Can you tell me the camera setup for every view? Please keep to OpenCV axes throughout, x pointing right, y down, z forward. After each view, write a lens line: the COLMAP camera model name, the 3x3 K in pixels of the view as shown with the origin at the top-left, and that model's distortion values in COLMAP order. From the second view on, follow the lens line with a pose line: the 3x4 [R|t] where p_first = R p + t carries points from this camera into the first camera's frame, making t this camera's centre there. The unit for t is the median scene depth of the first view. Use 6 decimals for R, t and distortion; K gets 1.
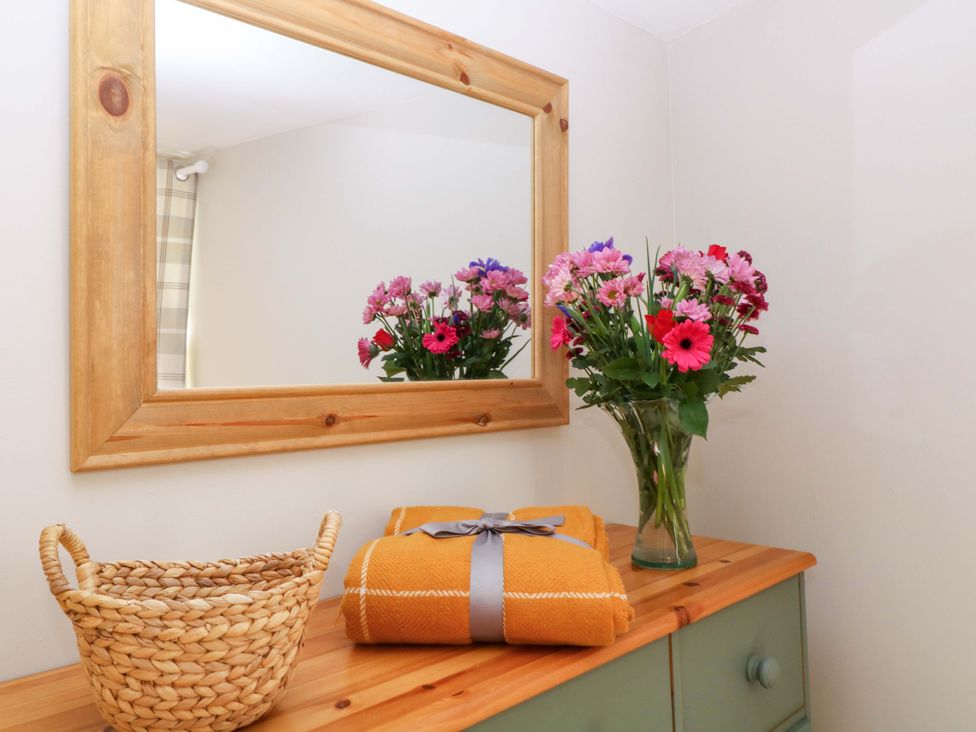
lens RADIAL K [[753.6, 0, 489.3], [0, 753.6, 363.8], [0, 0, 1]] dist [0.002328, -0.001386]
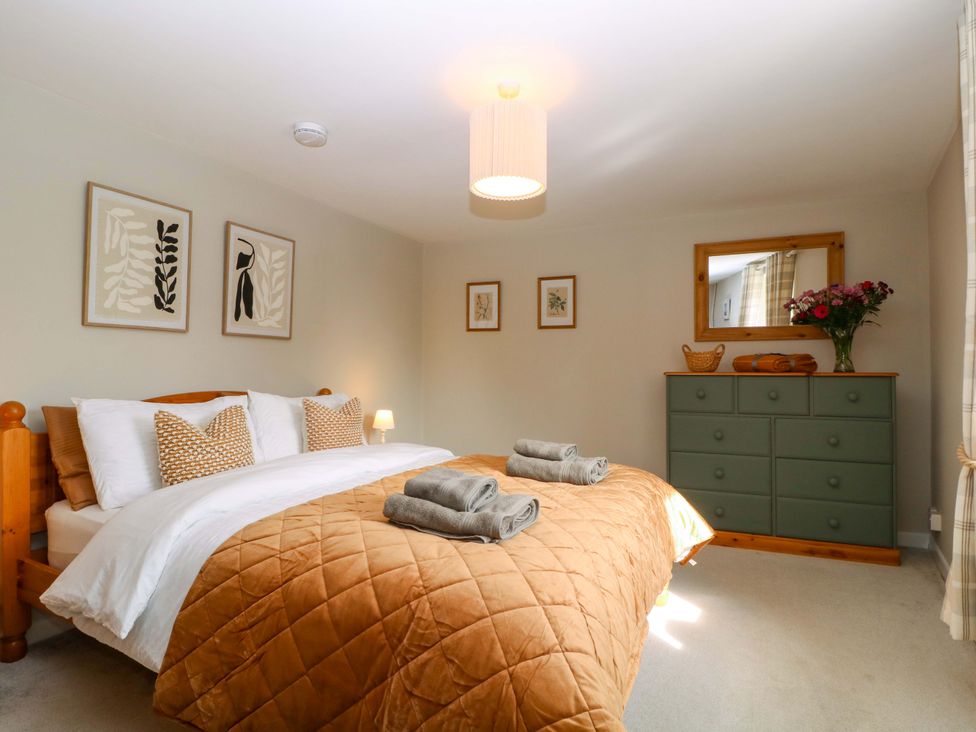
lens RADIAL K [[499.1, 0, 486.9], [0, 499.1, 359.3], [0, 0, 1]] dist [0.002105, -0.000157]
pose [[0.414329, 0.016065, -0.909985, 1.442037], [0.015367, 0.999578, 0.024643, 0.096396], [0.909997, -0.024194, 0.413908, -1.310001]]
